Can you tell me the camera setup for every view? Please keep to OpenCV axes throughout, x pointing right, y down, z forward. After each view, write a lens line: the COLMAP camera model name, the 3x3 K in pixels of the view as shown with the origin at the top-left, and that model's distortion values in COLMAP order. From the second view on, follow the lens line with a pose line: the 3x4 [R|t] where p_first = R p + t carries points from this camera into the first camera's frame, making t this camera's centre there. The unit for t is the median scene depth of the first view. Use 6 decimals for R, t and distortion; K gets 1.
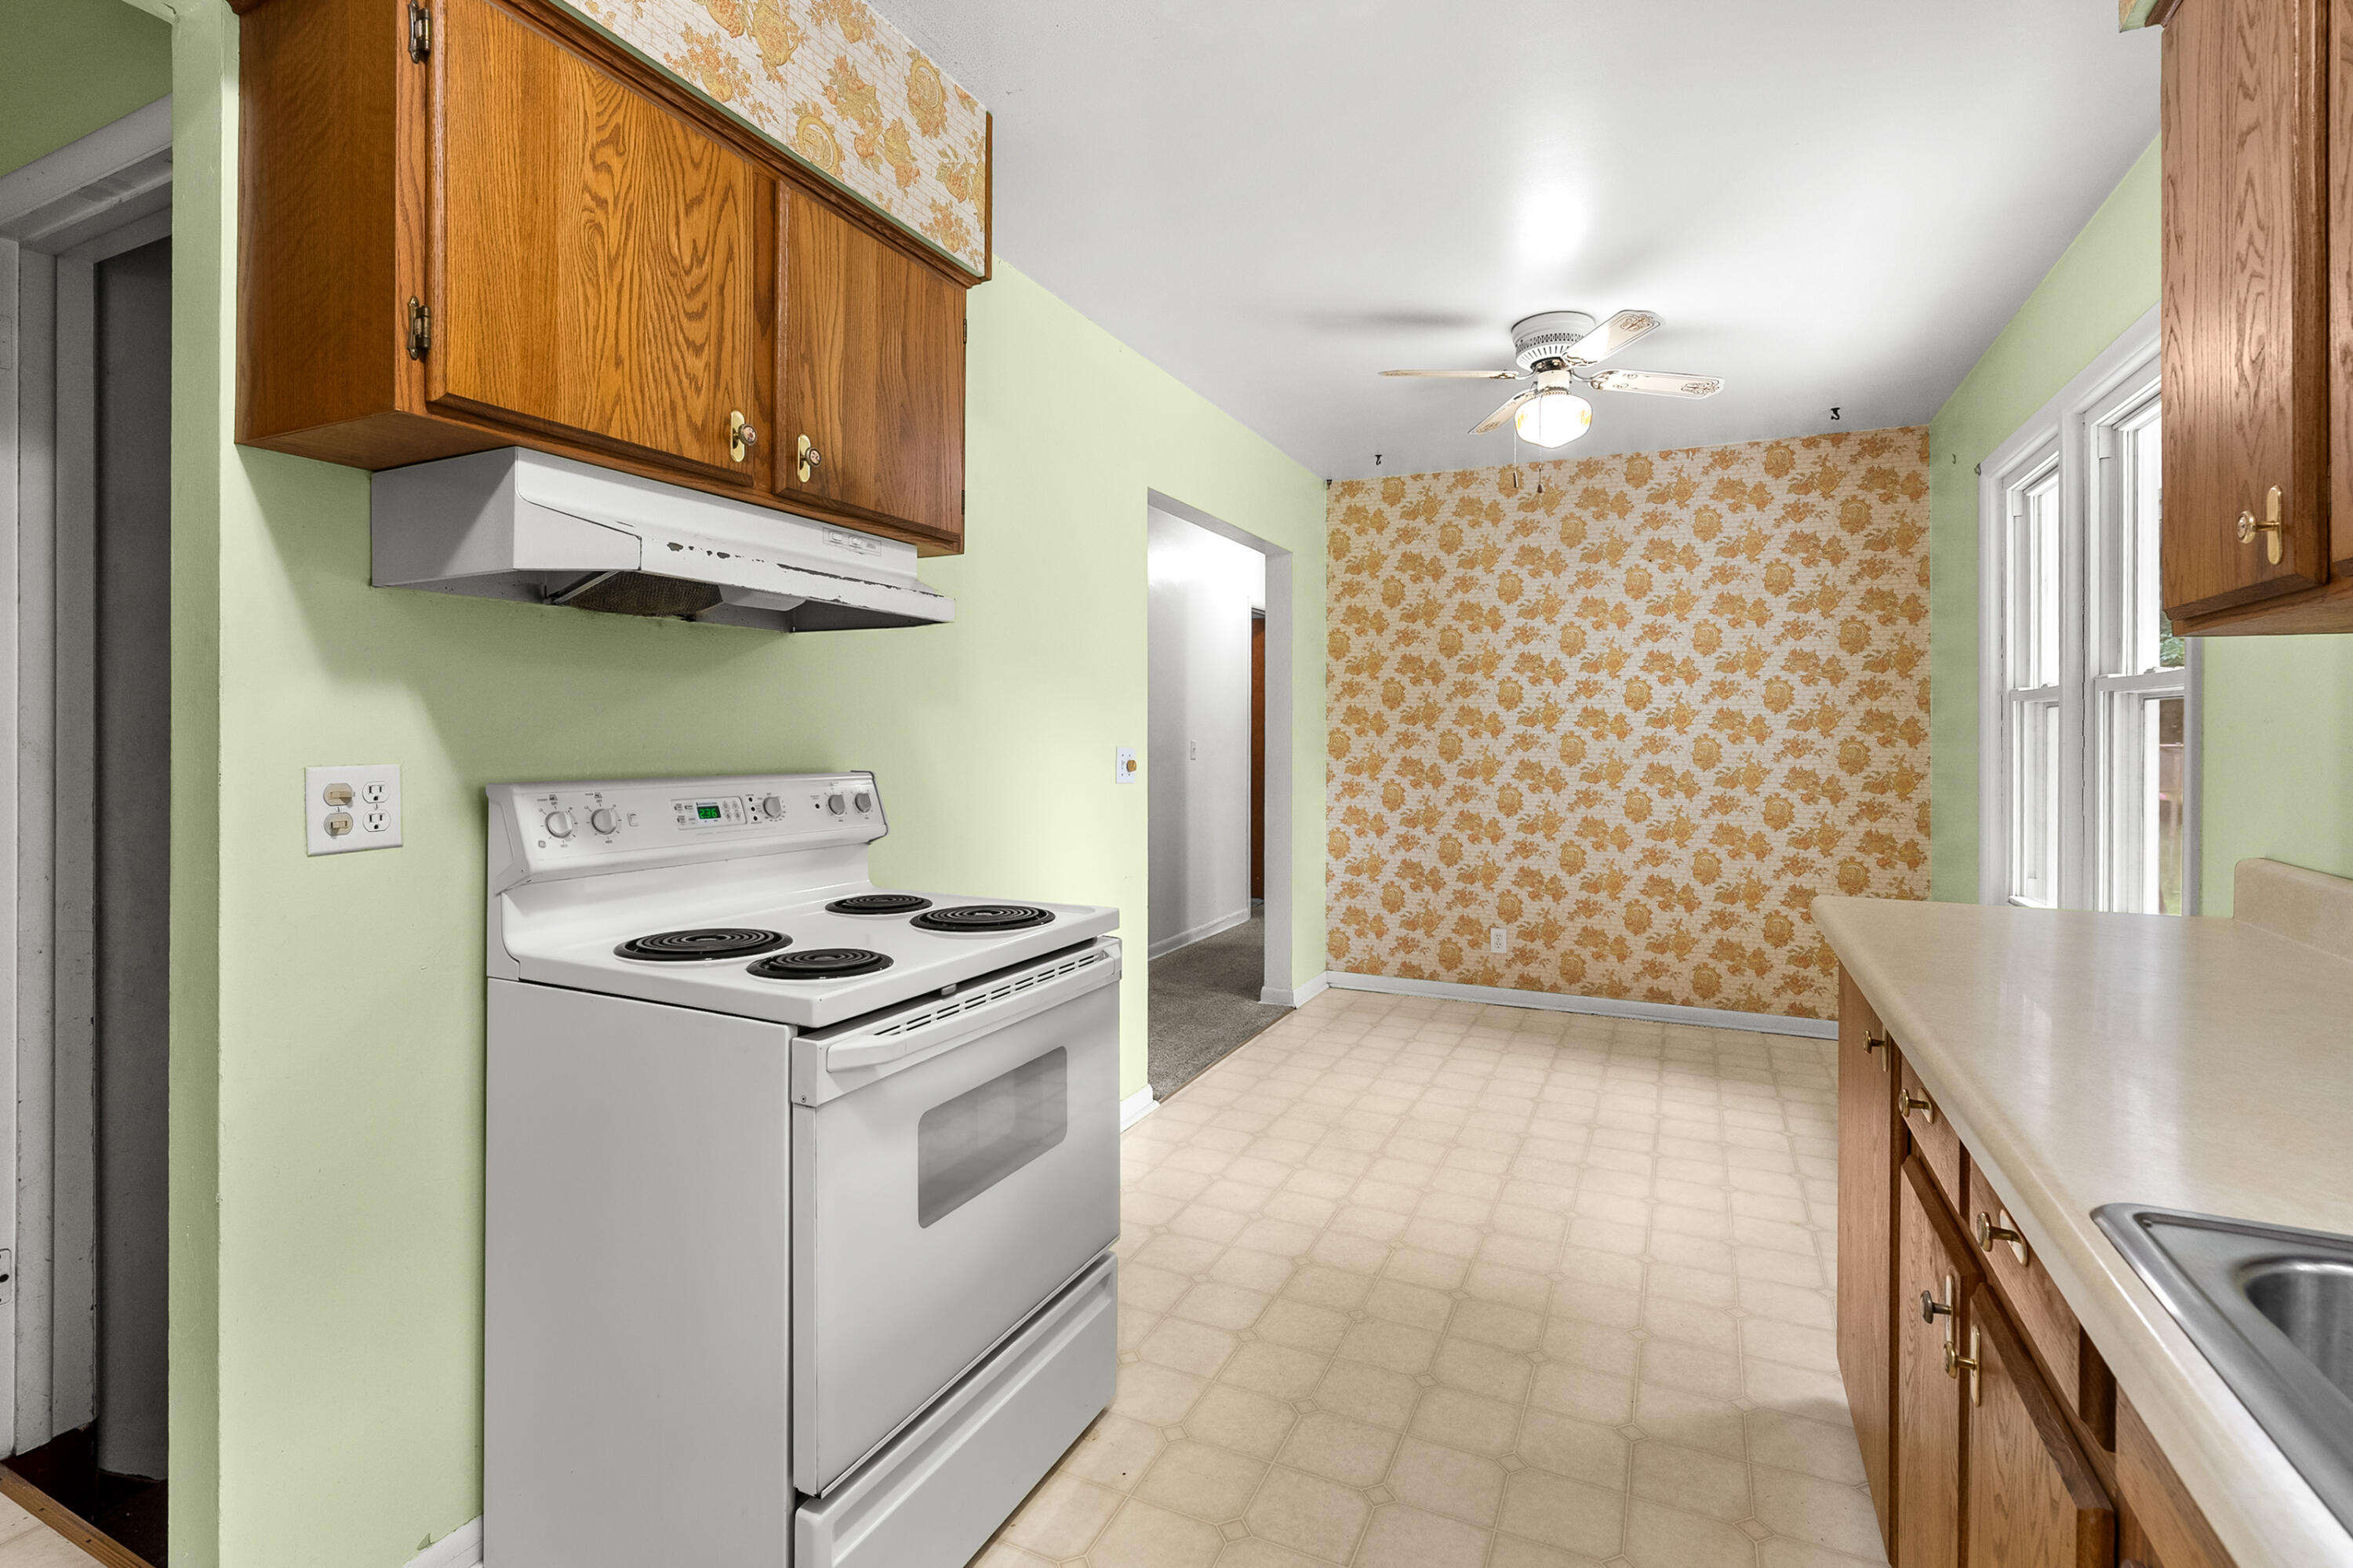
lens RADIAL K [[1079.5, 0, 1173.9], [0, 1079.5, 731.9], [0, 0, 1]] dist [-0.015085, 0.000019]
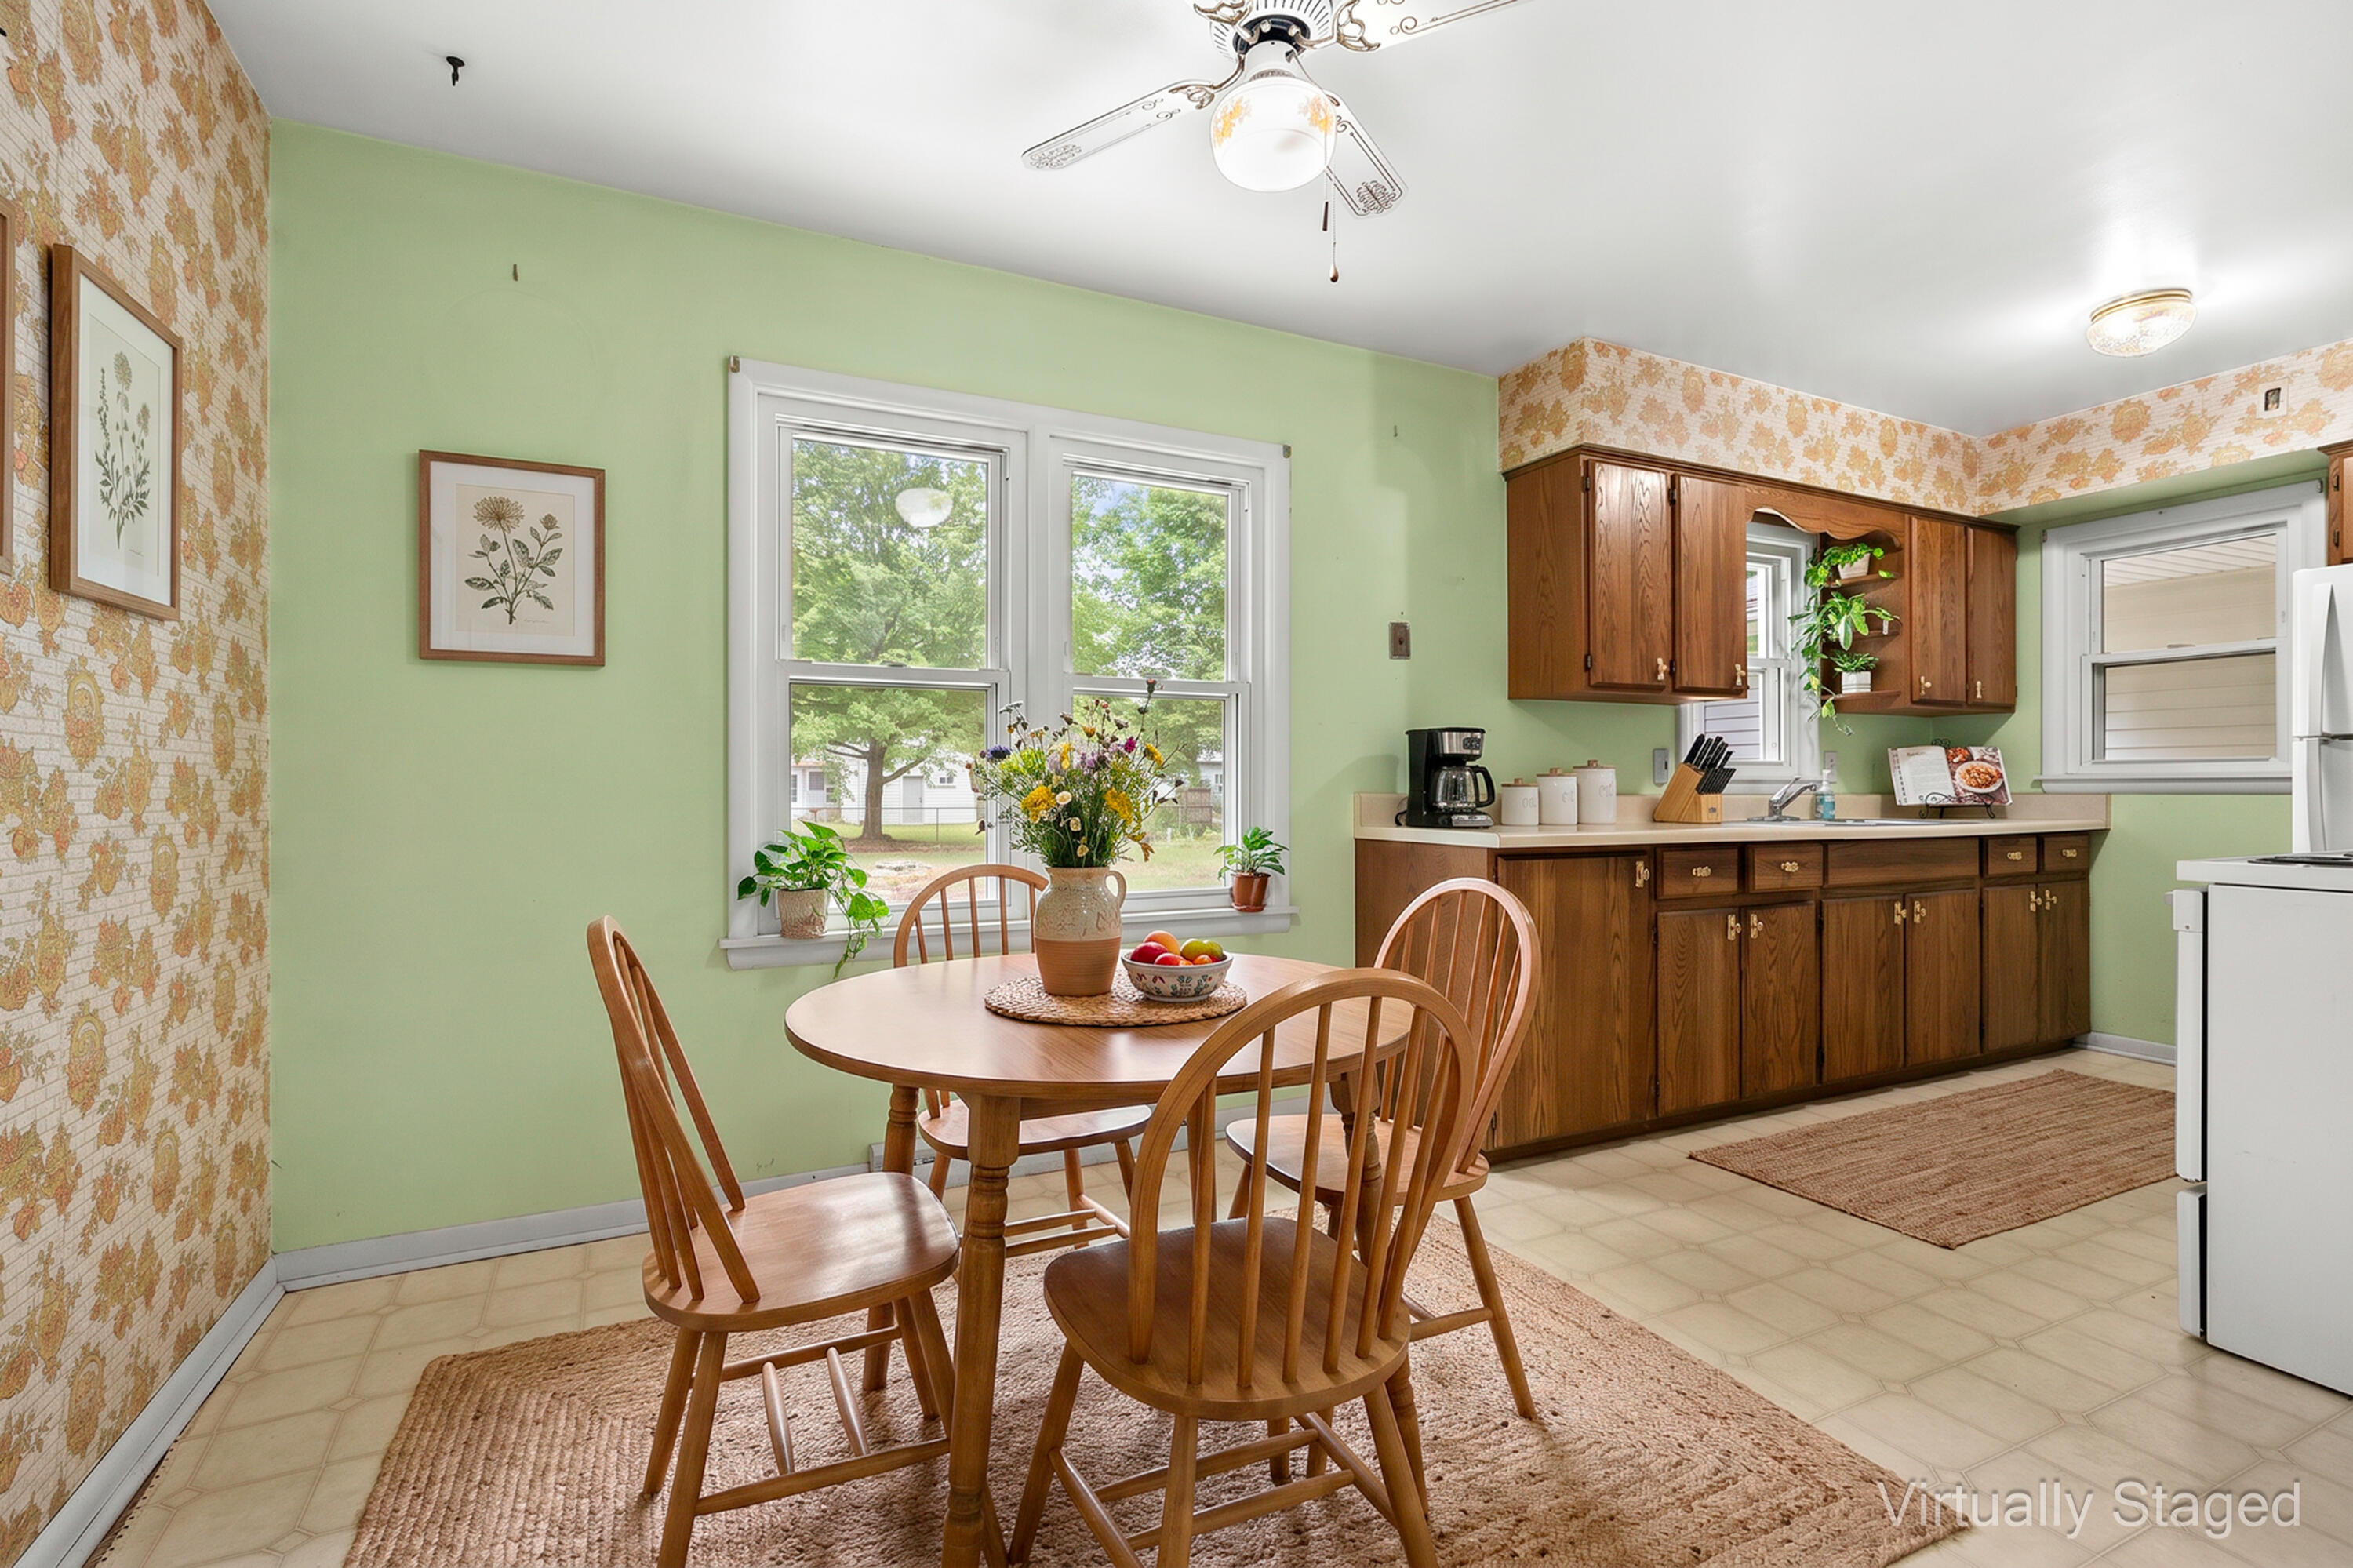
lens RADIAL K [[1061.3, 0, 1176.5], [0, 1061.3, 784.0], [0, 0, 1]] dist [0.000905, 0.000423]
pose [[-0.783878, -0.002682, 0.620909, 0.062457], [-0.002233, 0.999996, 0.001501, 0.081751], [-0.620911, -0.000210, -0.783881, 2.199218]]
